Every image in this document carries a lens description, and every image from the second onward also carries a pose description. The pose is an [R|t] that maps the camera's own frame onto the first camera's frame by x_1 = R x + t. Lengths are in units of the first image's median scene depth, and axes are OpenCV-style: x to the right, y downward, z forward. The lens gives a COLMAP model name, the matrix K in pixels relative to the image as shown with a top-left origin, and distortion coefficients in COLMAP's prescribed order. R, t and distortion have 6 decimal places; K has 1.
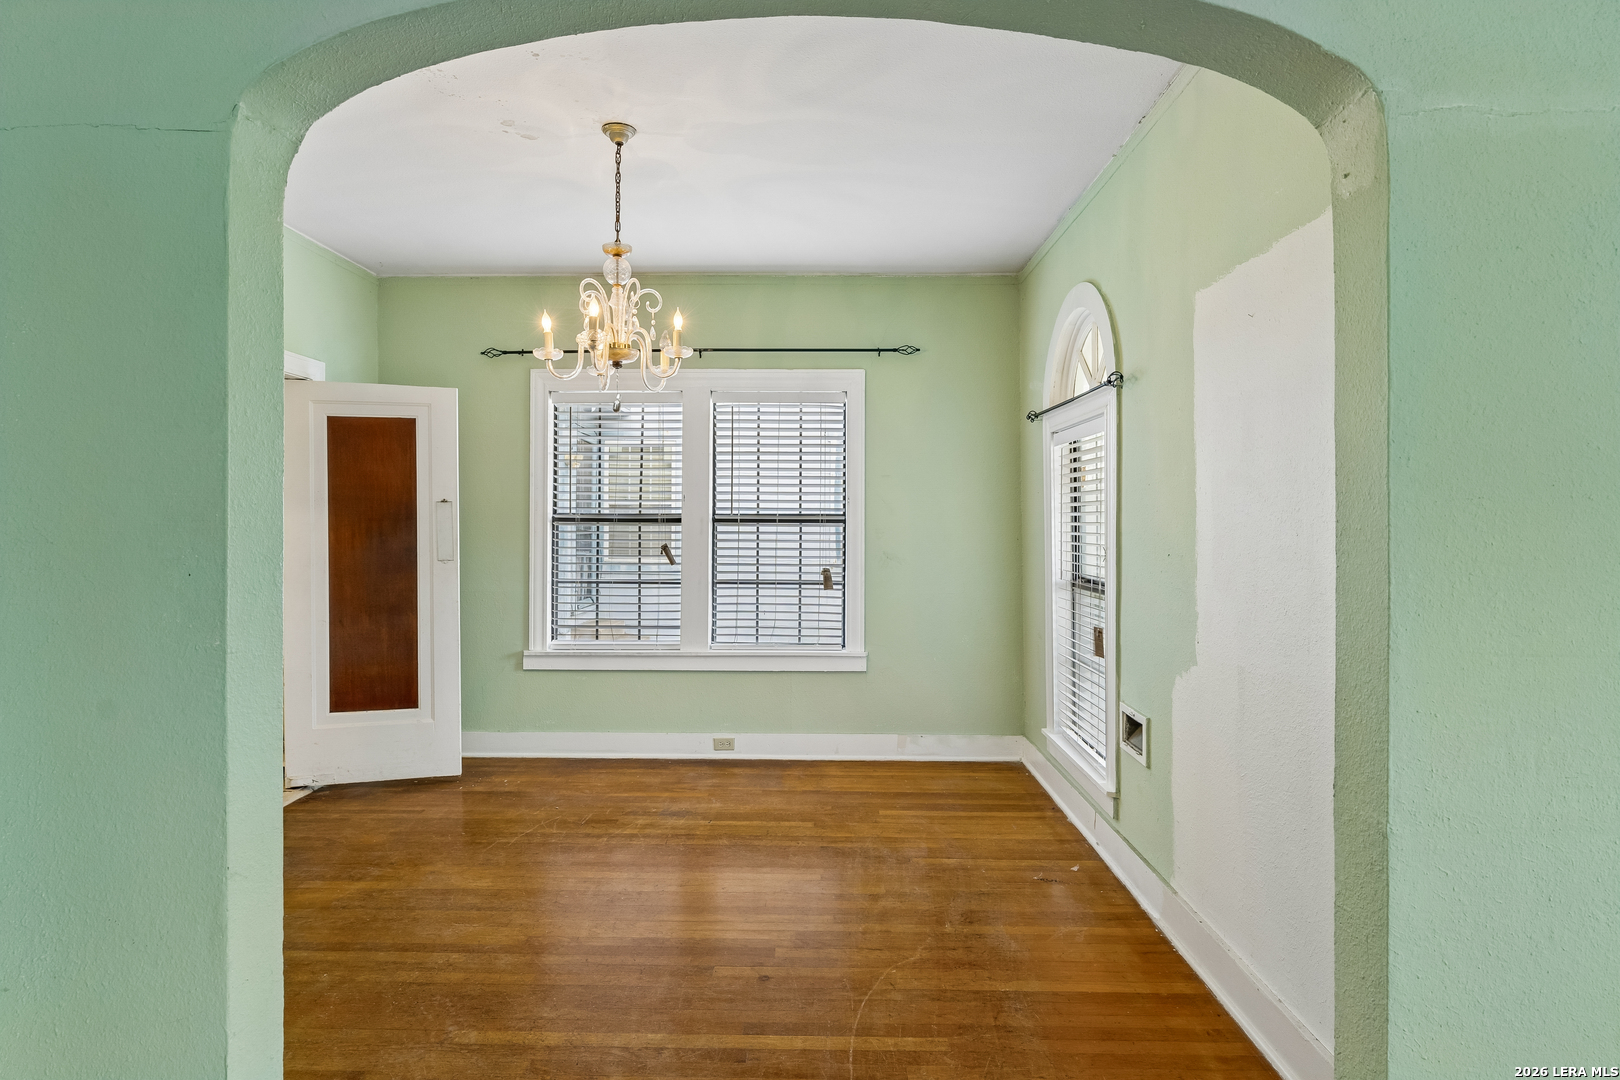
lens RADIAL K [[862.4, 0, 819.8], [0, 862.4, 532.2], [0, 0, 1]] dist [-0.004712, 0.000599]
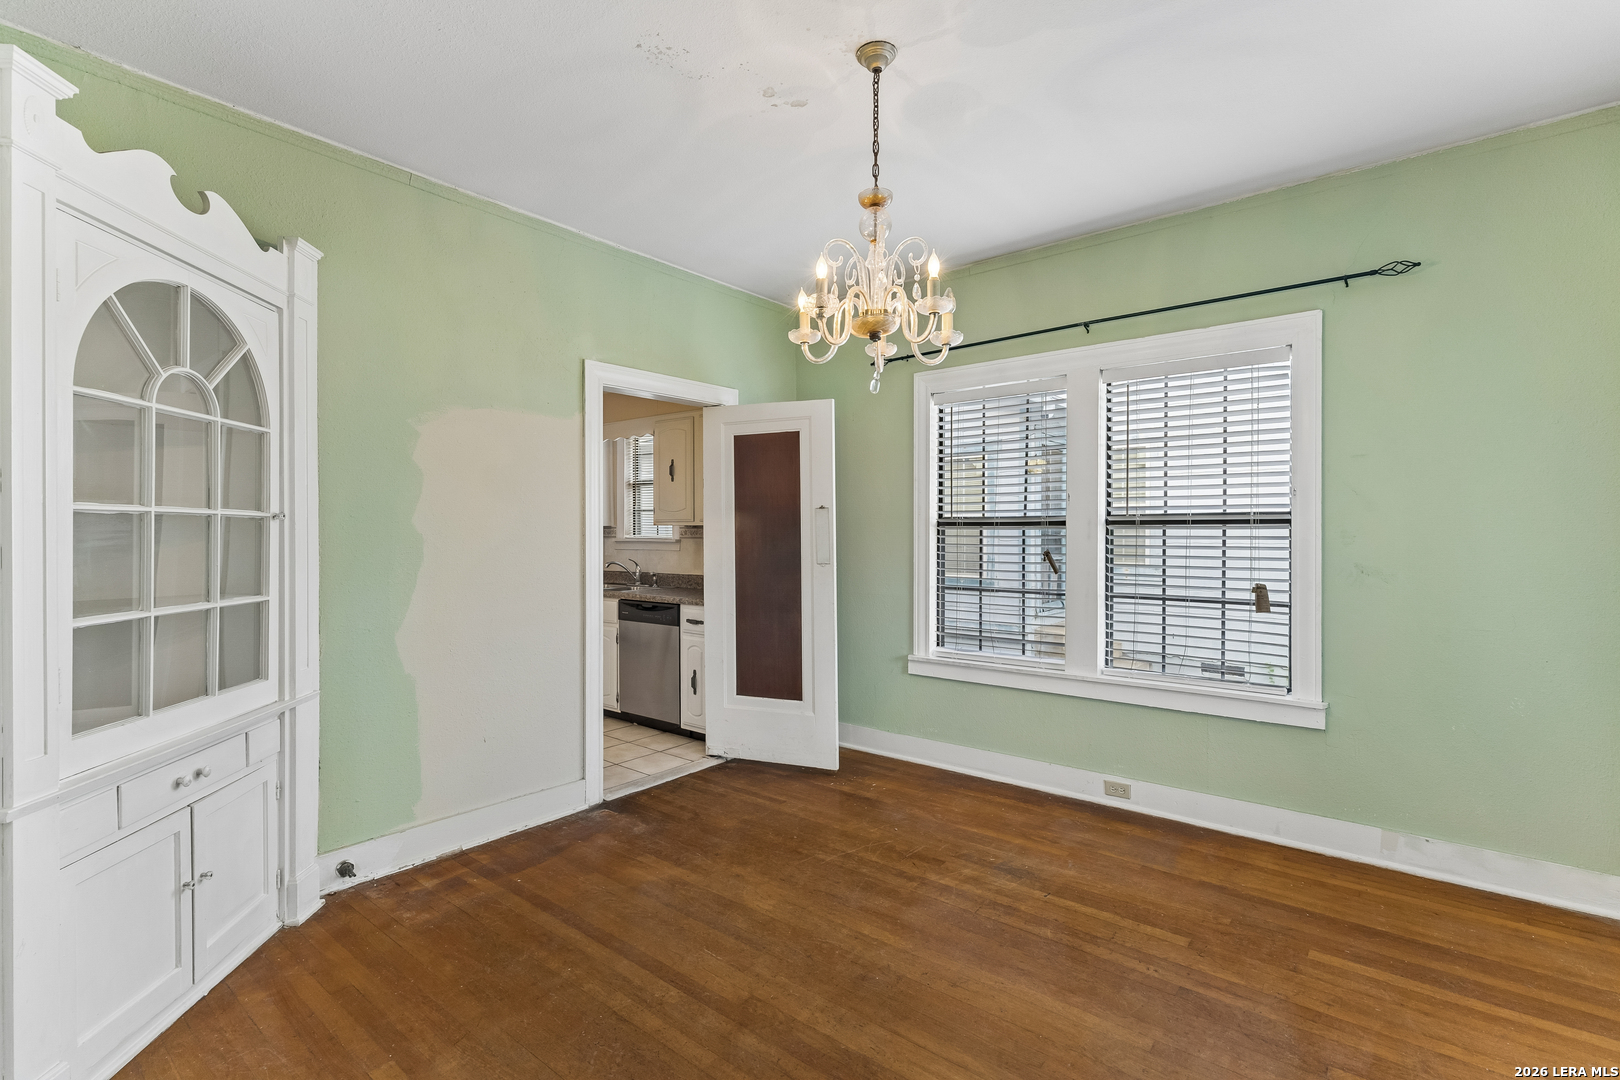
lens RADIAL K [[742.9, 0, 806.3], [0, 742.9, 538.1], [0, 0, 1]] dist [0.004241, 0.000799]
pose [[0.783595, -0.000618, -0.621272, 0.114732], [0.001799, 0.999998, 0.001273, 0.000282], [0.621270, -0.002115, 0.783594, 0.280890]]
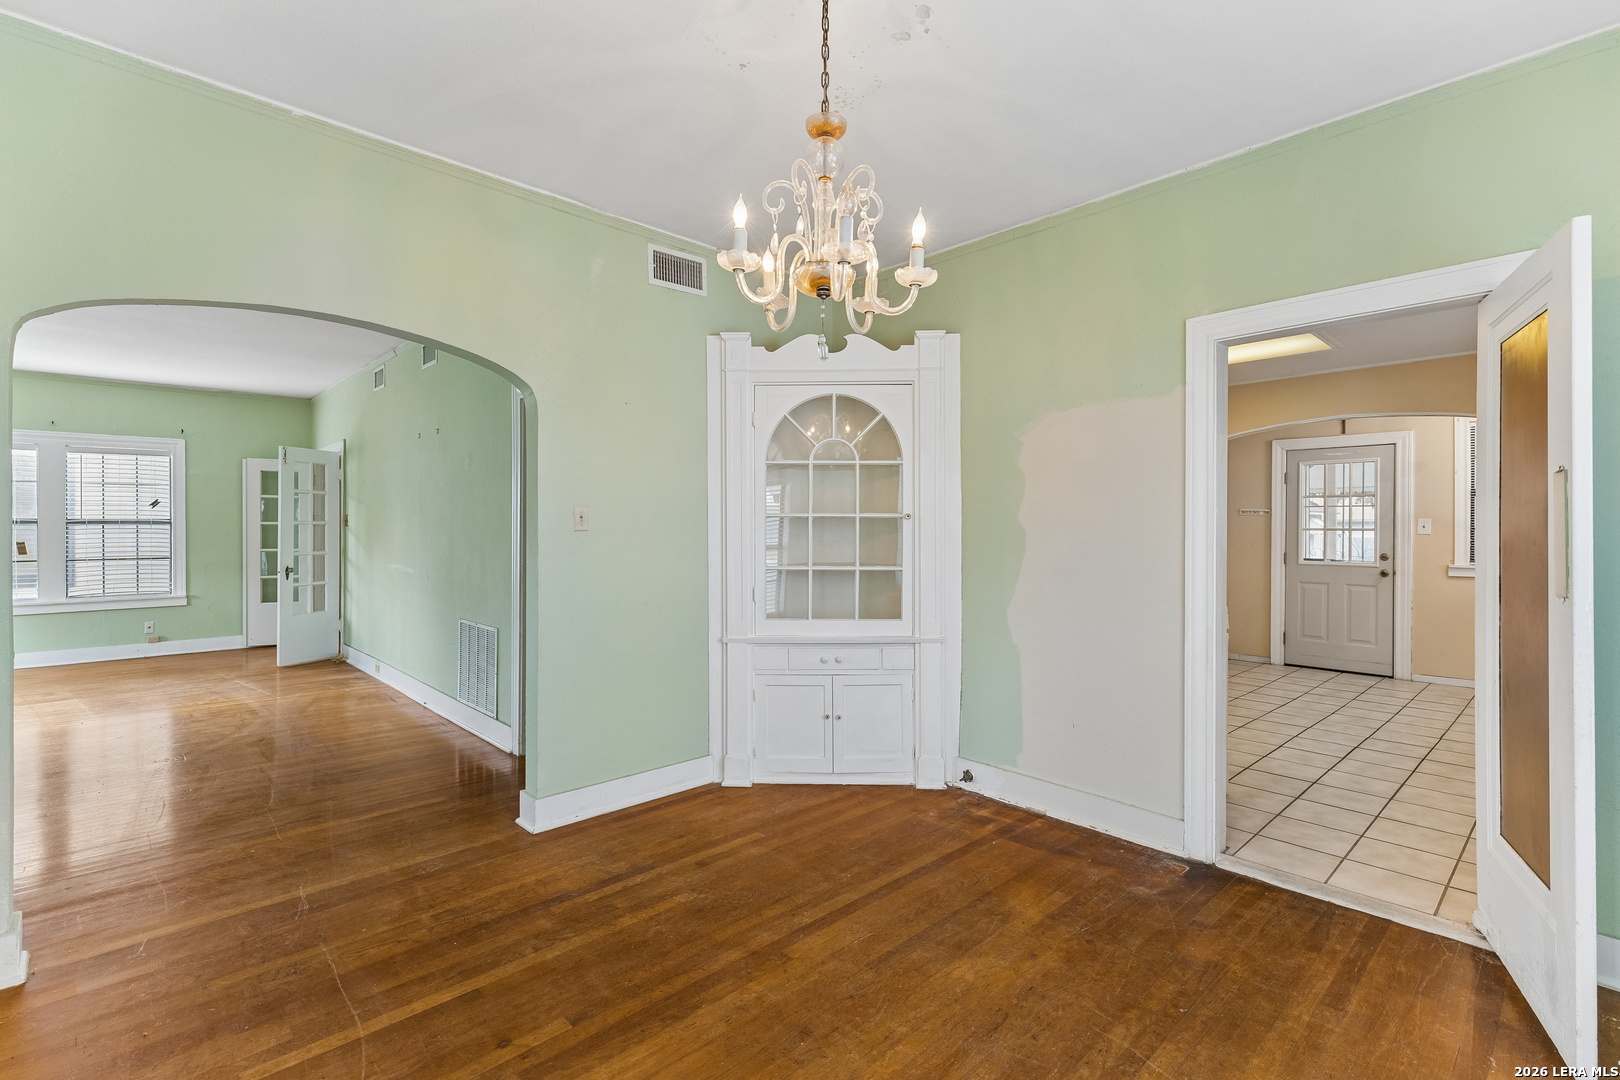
lens RADIAL K [[742.9, 0, 816.3], [0, 742.9, 533.3], [0, 0, 1]] dist [0.004241, 0.000799]
pose [[-0.715076, -0.000047, -0.699047, 0.137179], [-0.006564, 0.999956, 0.006646, -0.001856], [0.699016, 0.009341, -0.715045, 1.021861]]
